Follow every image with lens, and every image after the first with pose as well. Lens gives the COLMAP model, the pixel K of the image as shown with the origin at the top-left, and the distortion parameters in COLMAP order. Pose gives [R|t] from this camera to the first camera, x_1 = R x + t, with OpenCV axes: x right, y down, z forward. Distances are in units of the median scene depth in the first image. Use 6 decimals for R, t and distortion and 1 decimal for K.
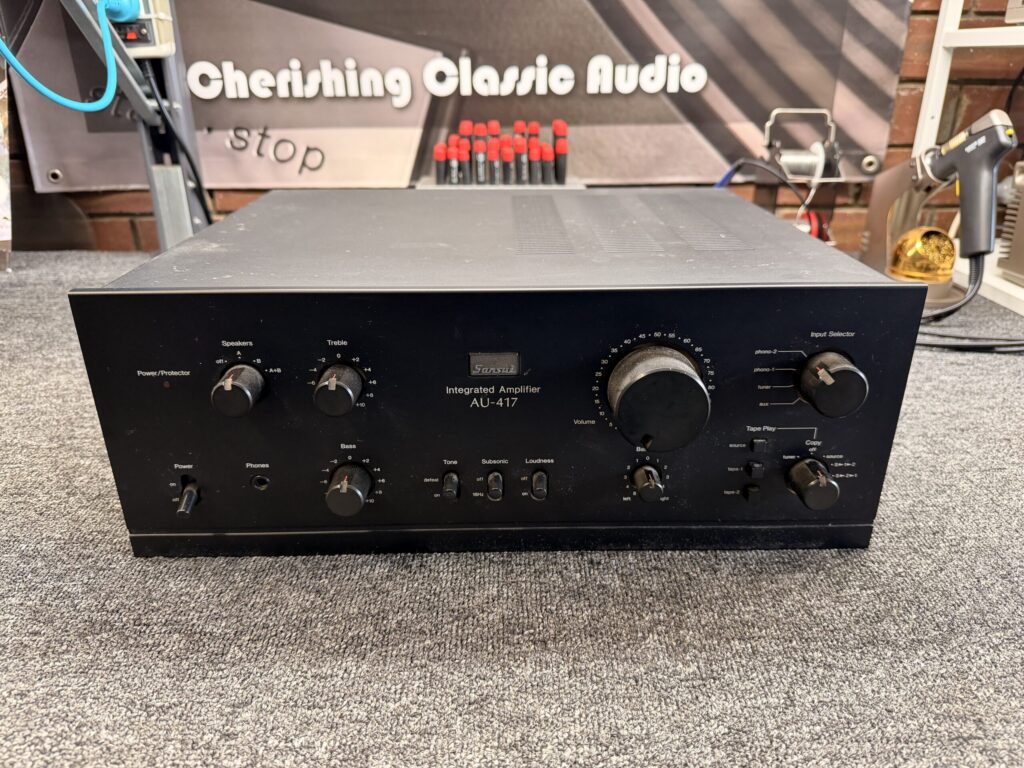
lens RADIAL K [[741.3, 0, 514.3], [0, 741.3, 387.8], [0, 0, 1]] dist [-0.030788, -0.003462]
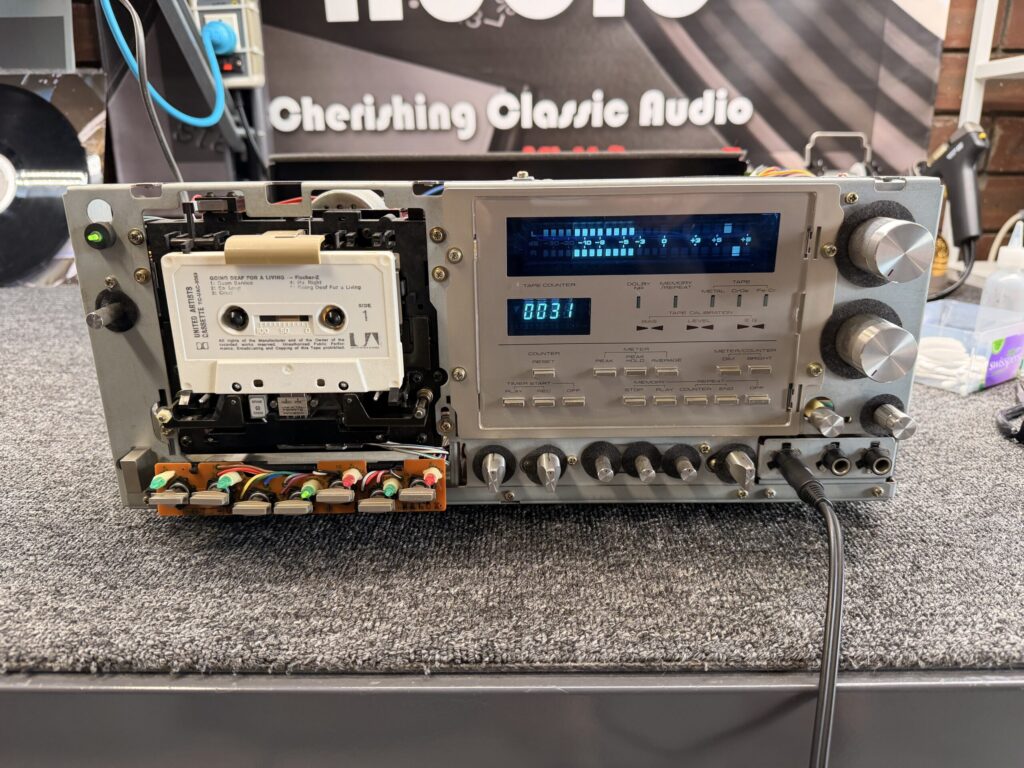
lens RADIAL K [[741.3, 0, 514.3], [0, 741.3, 387.8], [0, 0, 1]] dist [-0.030788, -0.003462]
pose [[0.999685, 0.001808, -0.025049, -0.123521], [-0.004489, 0.994206, -0.107399, 0.208092], [0.024710, 0.107477, 0.993900, -0.056239]]
